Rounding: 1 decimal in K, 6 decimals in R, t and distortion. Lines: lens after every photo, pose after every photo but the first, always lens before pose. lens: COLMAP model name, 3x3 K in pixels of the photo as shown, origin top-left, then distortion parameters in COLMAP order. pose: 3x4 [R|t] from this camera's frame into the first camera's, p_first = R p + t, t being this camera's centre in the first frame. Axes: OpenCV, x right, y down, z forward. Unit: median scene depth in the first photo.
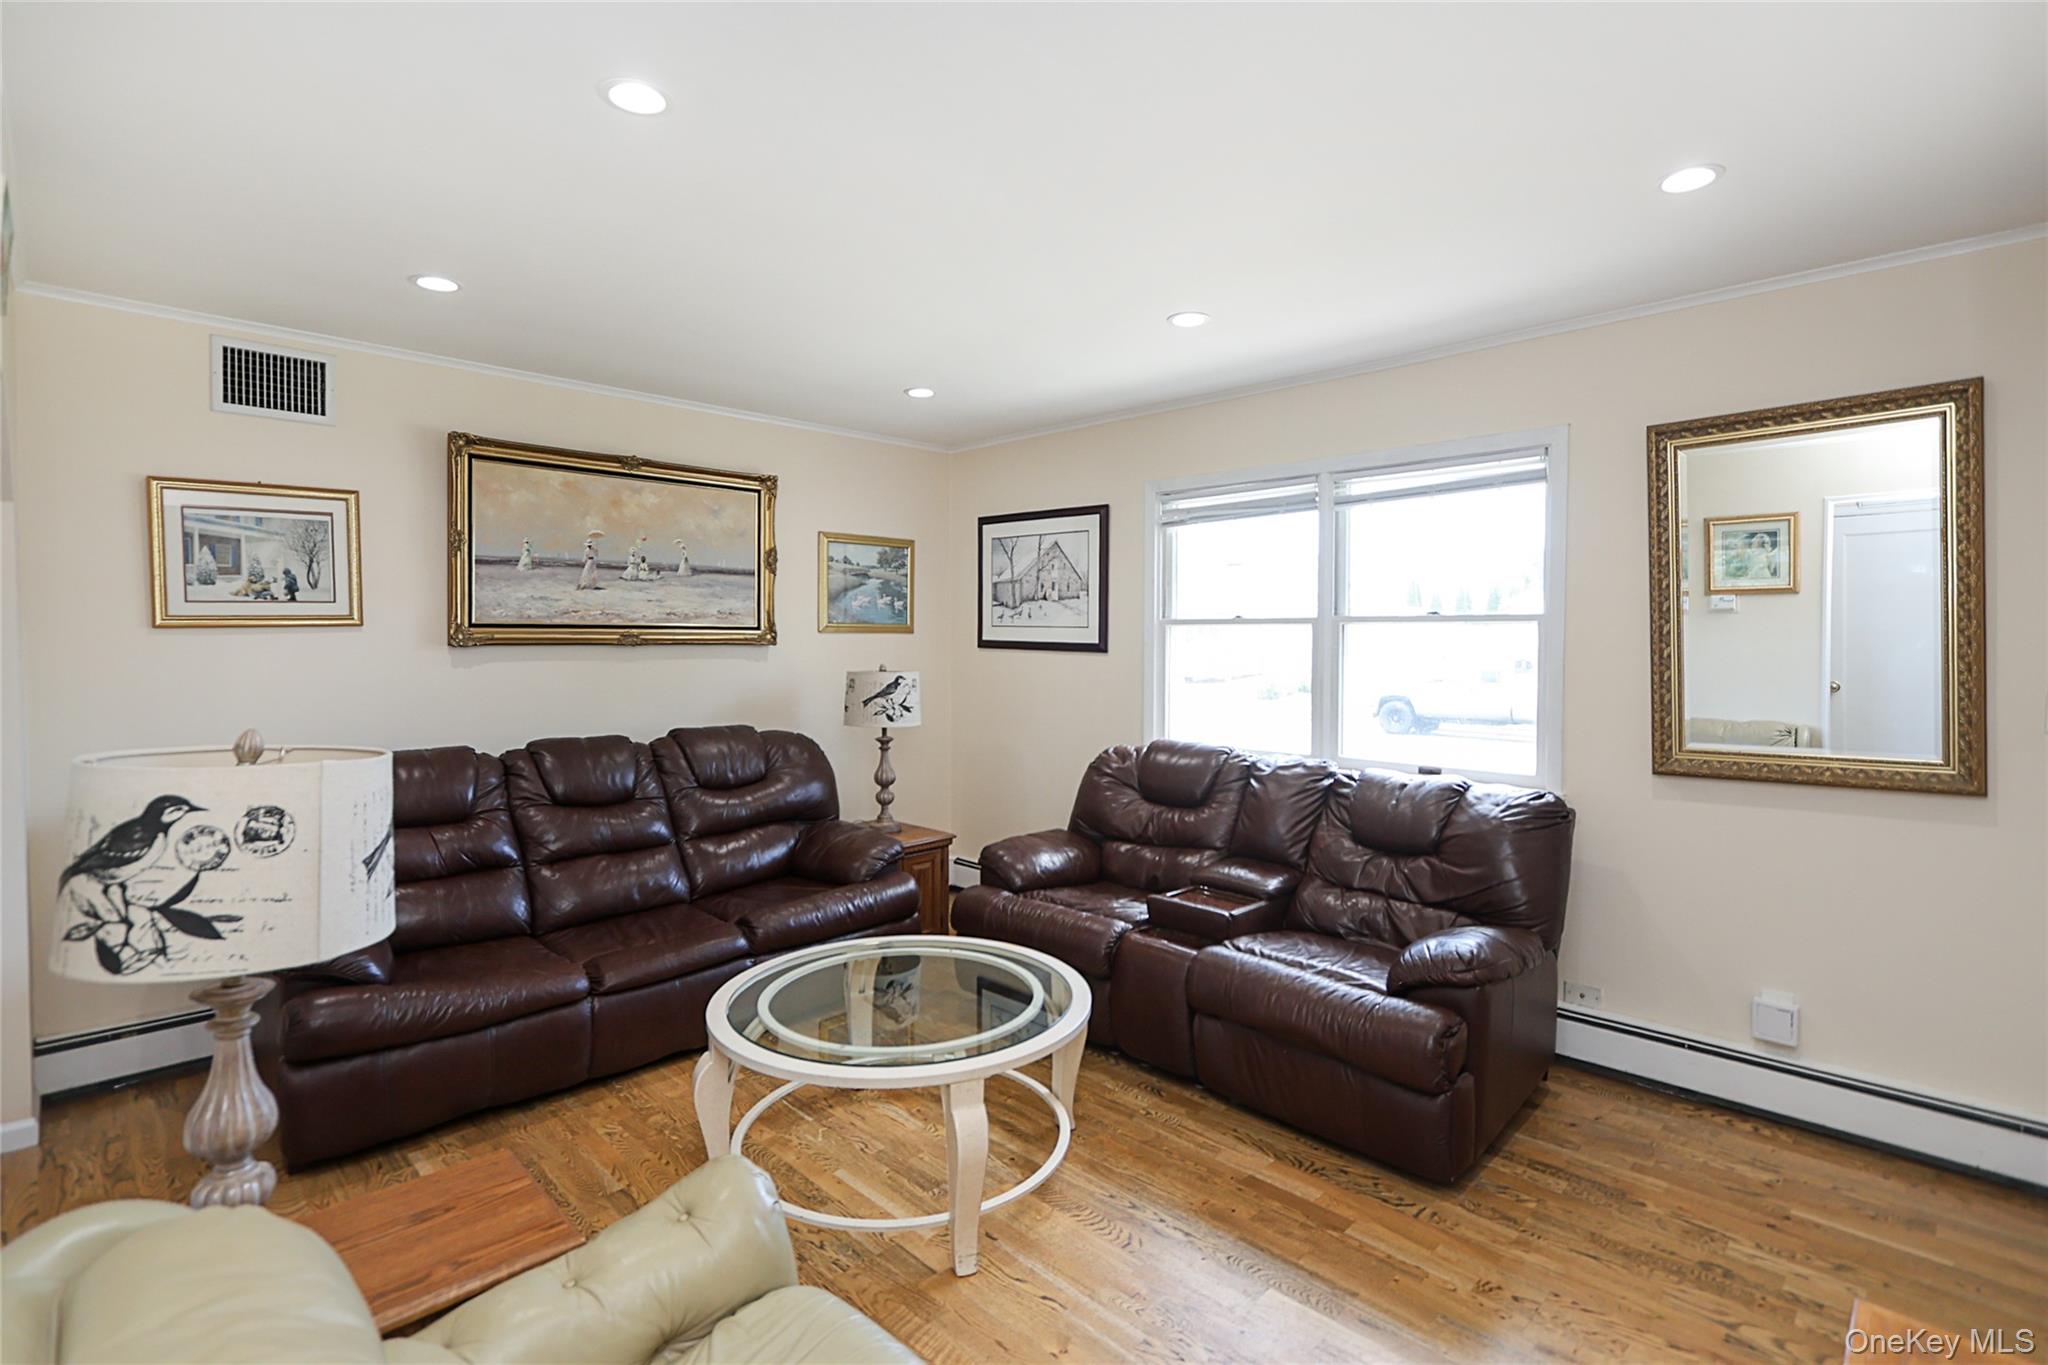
lens RADIAL K [[982.6, 0, 1024.1], [0, 982.6, 678.3], [0, 0, 1]] dist [0.002587, 0.000299]
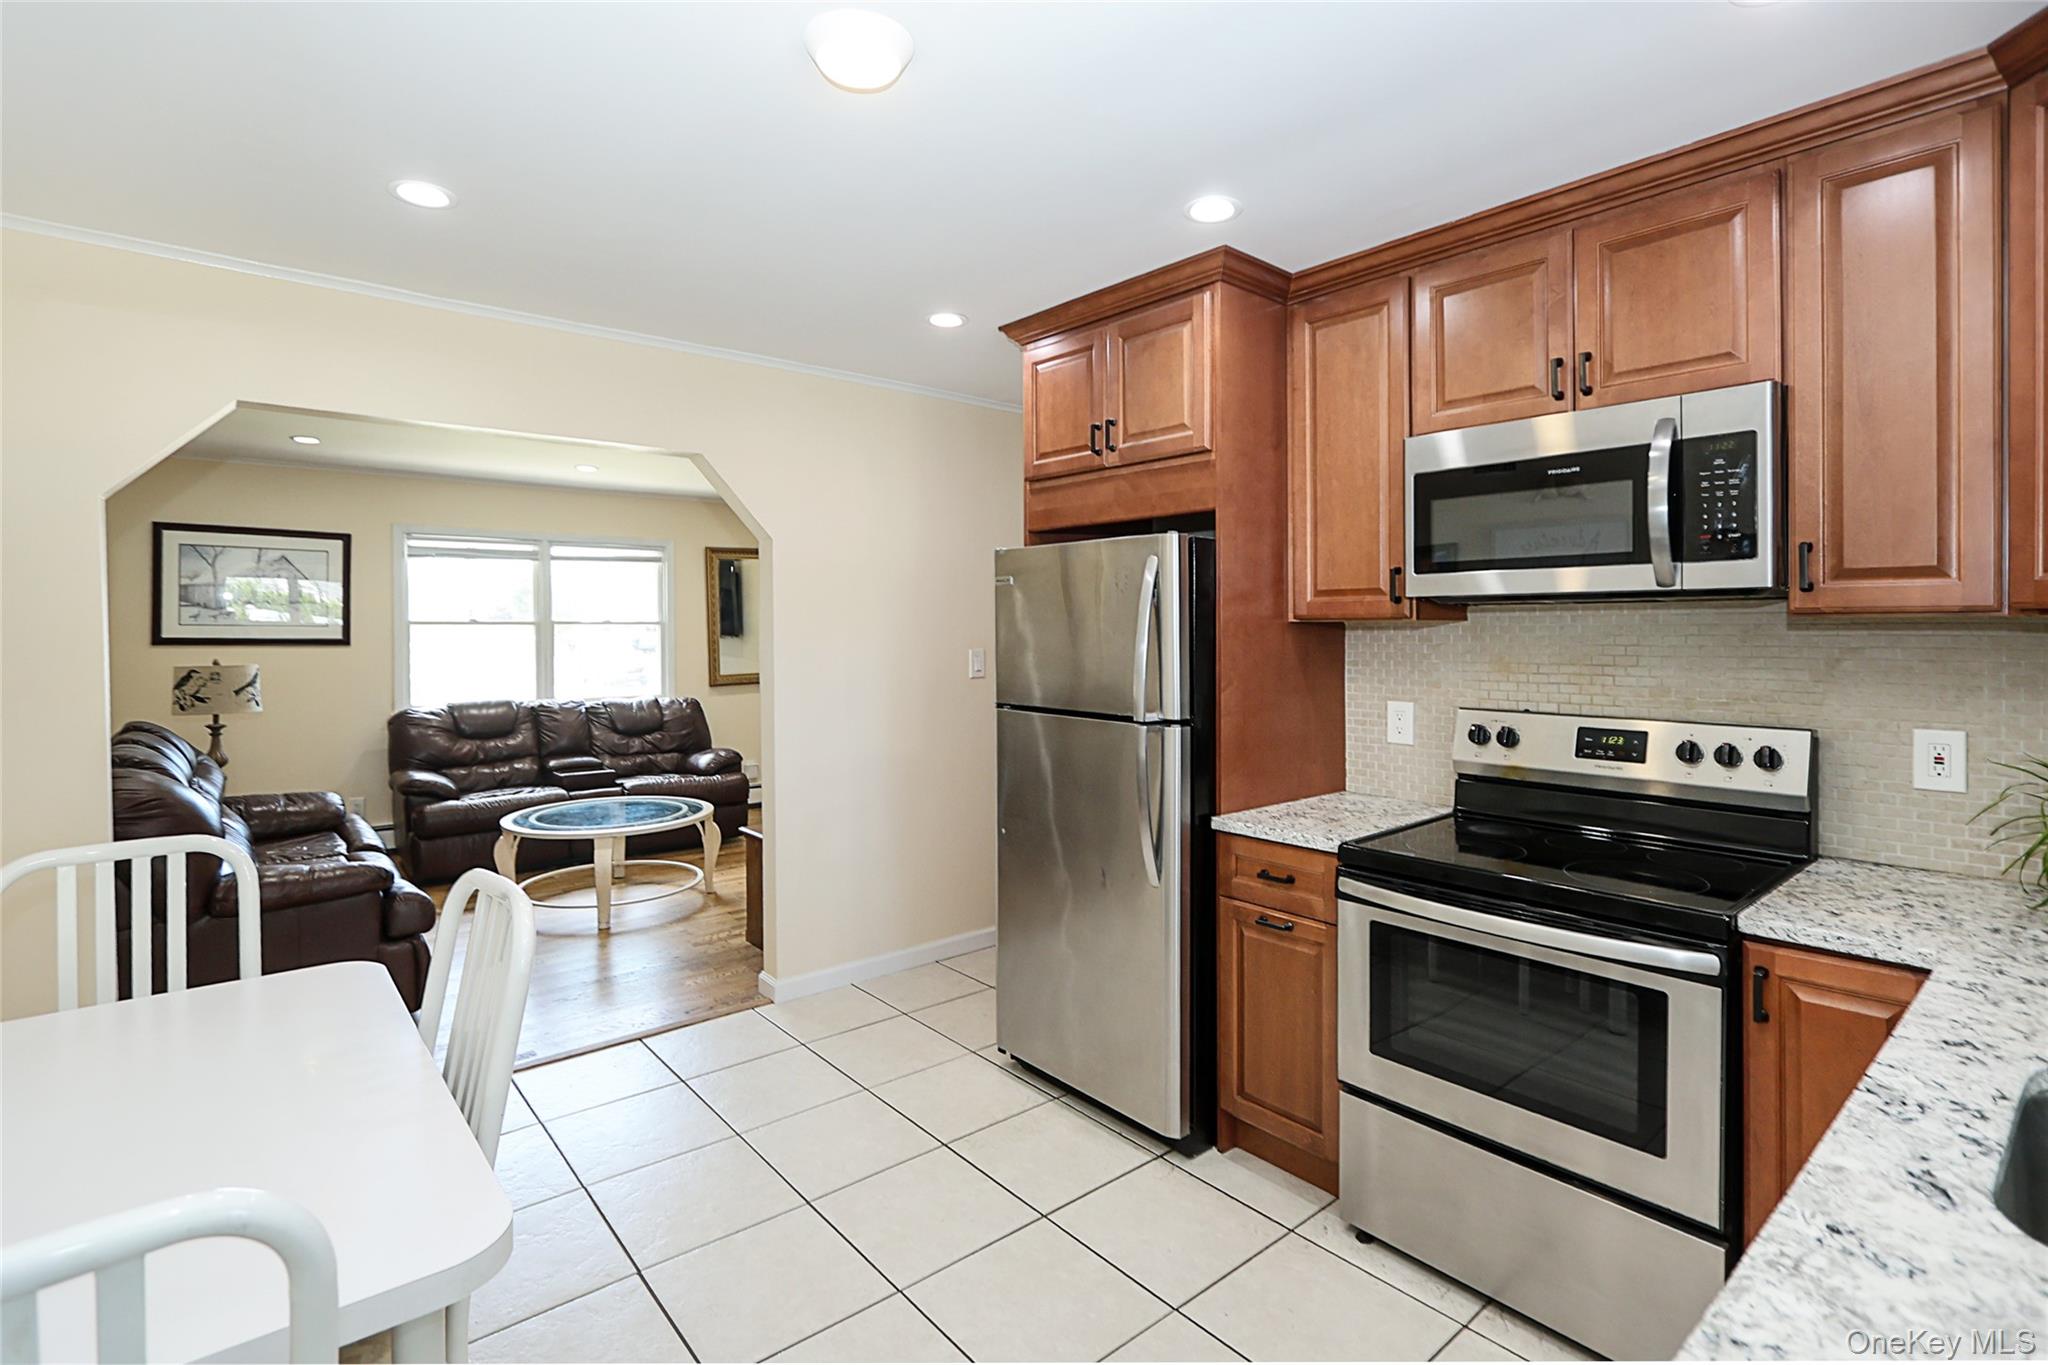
lens RADIAL K [[982.6, 0, 1019.2], [0, 982.6, 632.5], [0, 0, 1]] dist [0.002587, 0.000299]
pose [[0.097675, -0.001045, 0.995218, -1.313101], [0.048983, 0.998793, -0.003759, 0.005783], [-0.994012, 0.049116, 0.097608, -0.026206]]
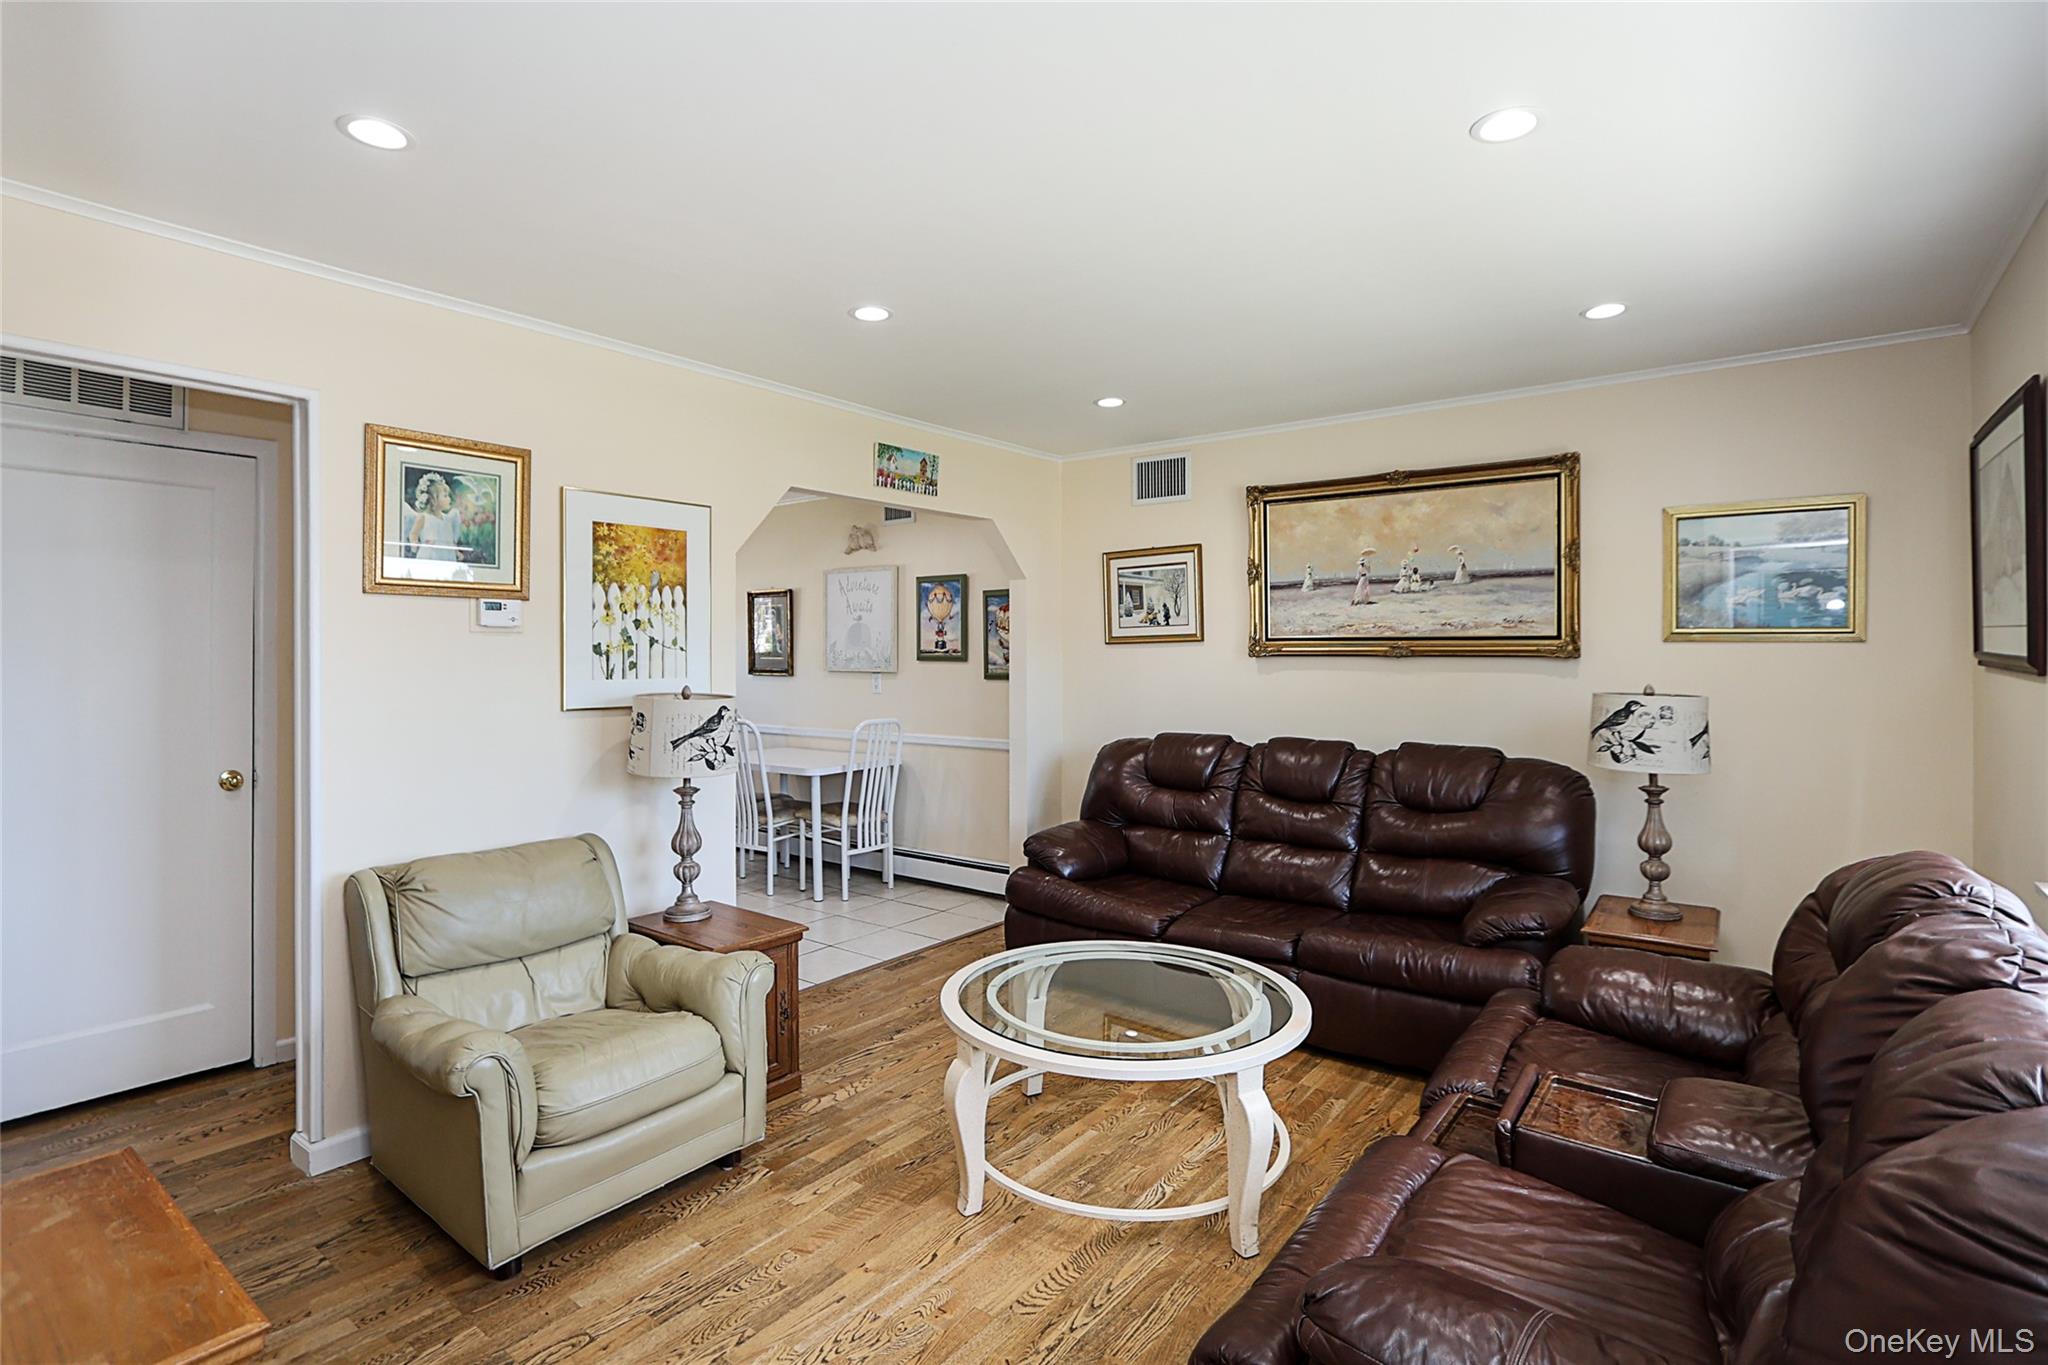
lens RADIAL K [[982.6, 0, 1020.1], [0, 982.6, 677.5], [0, 0, 1]] dist [0.002587, 0.000299]
pose [[0.127625, 0.023506, -0.991544, 0.574031], [-0.042608, 0.998926, 0.018197, -0.014826], [0.990907, 0.039926, 0.128490, 0.501418]]
